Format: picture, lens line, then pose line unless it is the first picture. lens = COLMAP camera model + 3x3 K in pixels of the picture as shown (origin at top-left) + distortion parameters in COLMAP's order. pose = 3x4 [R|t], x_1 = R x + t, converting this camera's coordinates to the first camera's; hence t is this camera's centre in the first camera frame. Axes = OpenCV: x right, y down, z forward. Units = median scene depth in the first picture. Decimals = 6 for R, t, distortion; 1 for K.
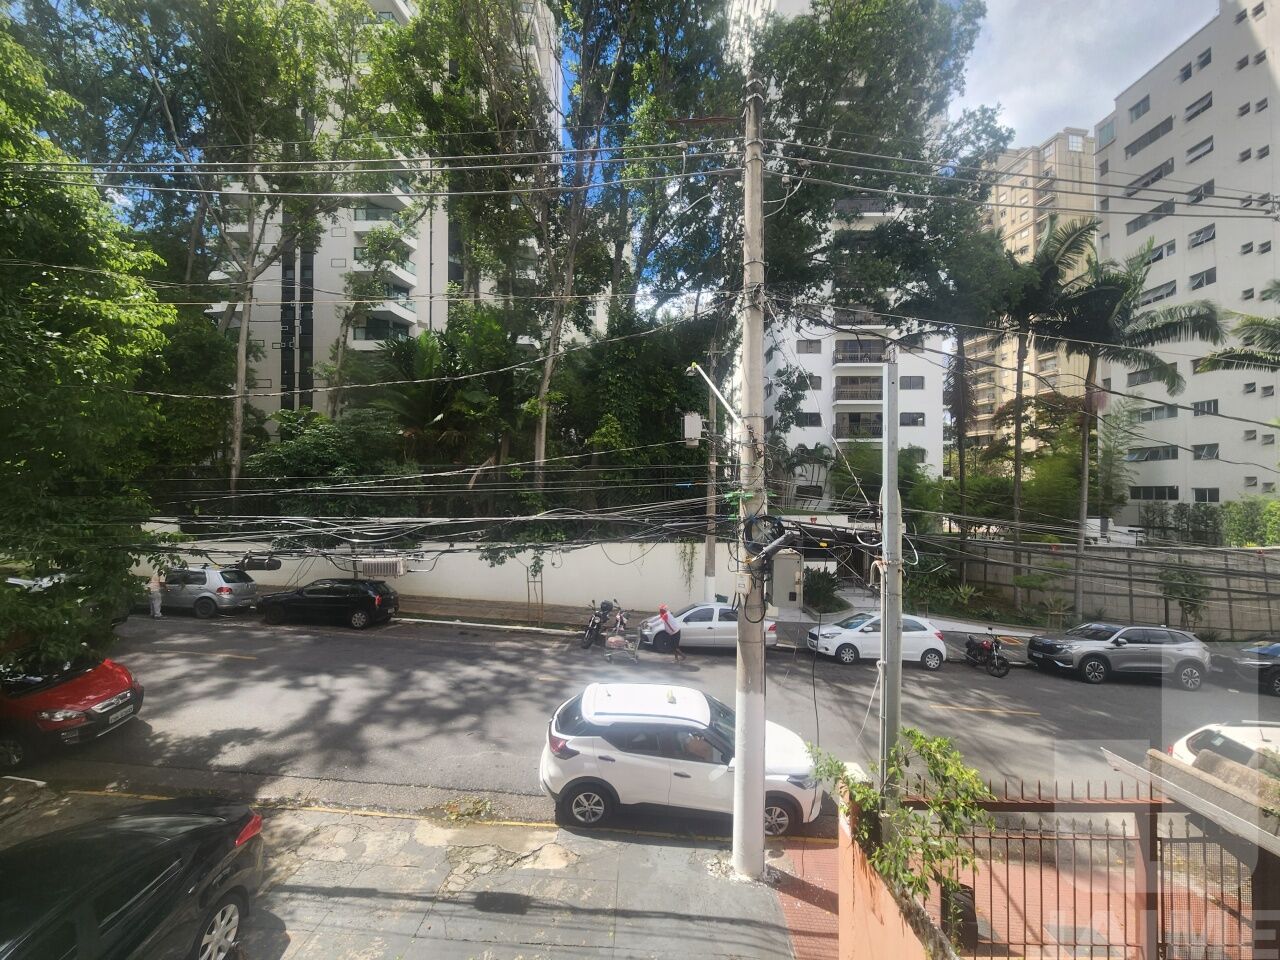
lens RADIAL K [[521.9, 0, 639.1], [0, 521.9, 481.4], [0, 0, 1]] dist [-0.004695, -0.000103]
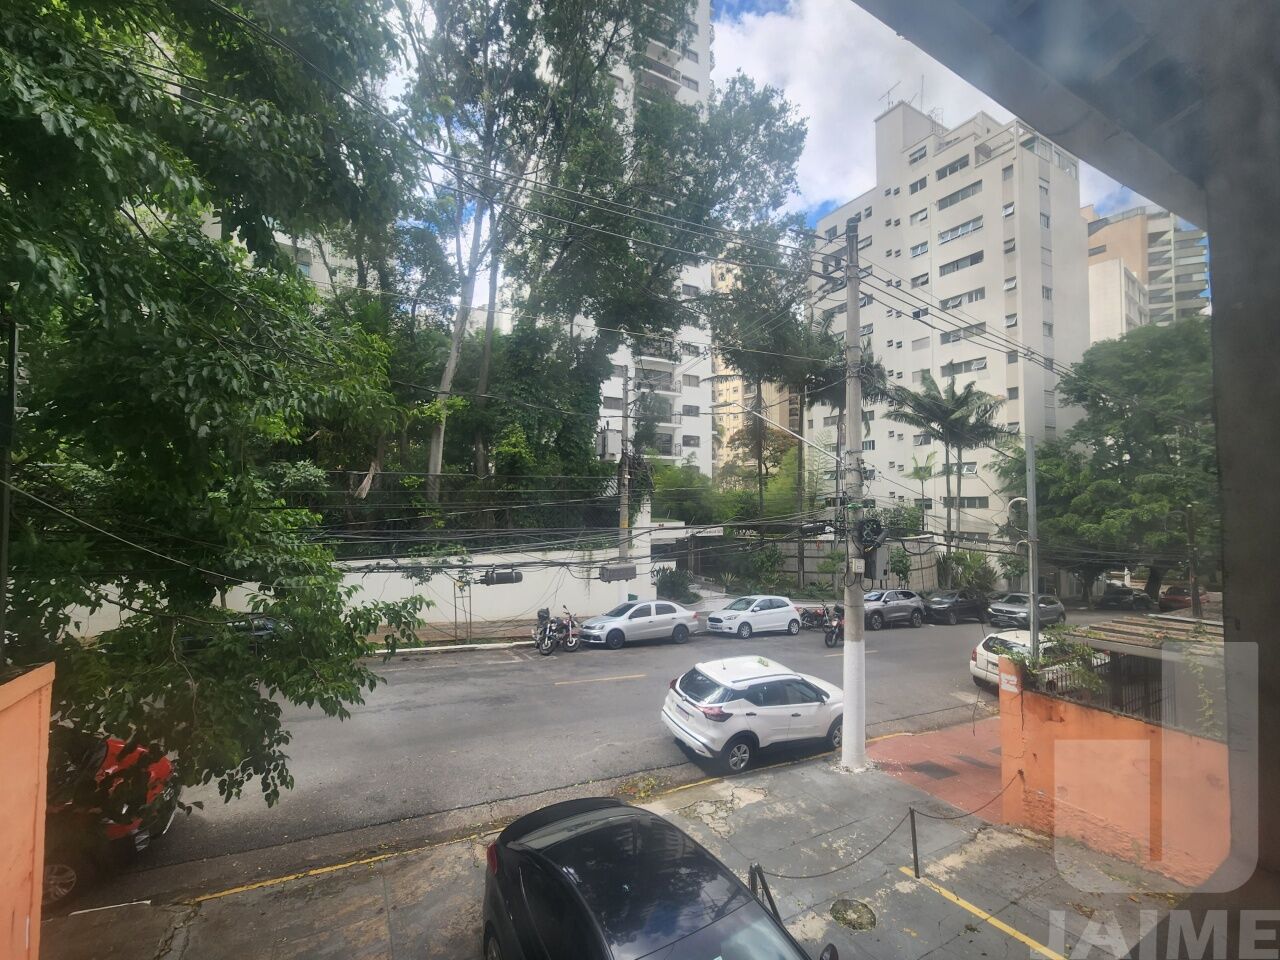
lens RADIAL K [[521.9, 0, 642.5], [0, 521.9, 484.6], [0, 0, 1]] dist [-0.004695, -0.000103]
pose [[0.875304, 0.014563, 0.483354, -0.406192], [-0.008174, 0.999849, -0.015322, -0.000386], [-0.483504, 0.009460, 0.875291, 0.008806]]
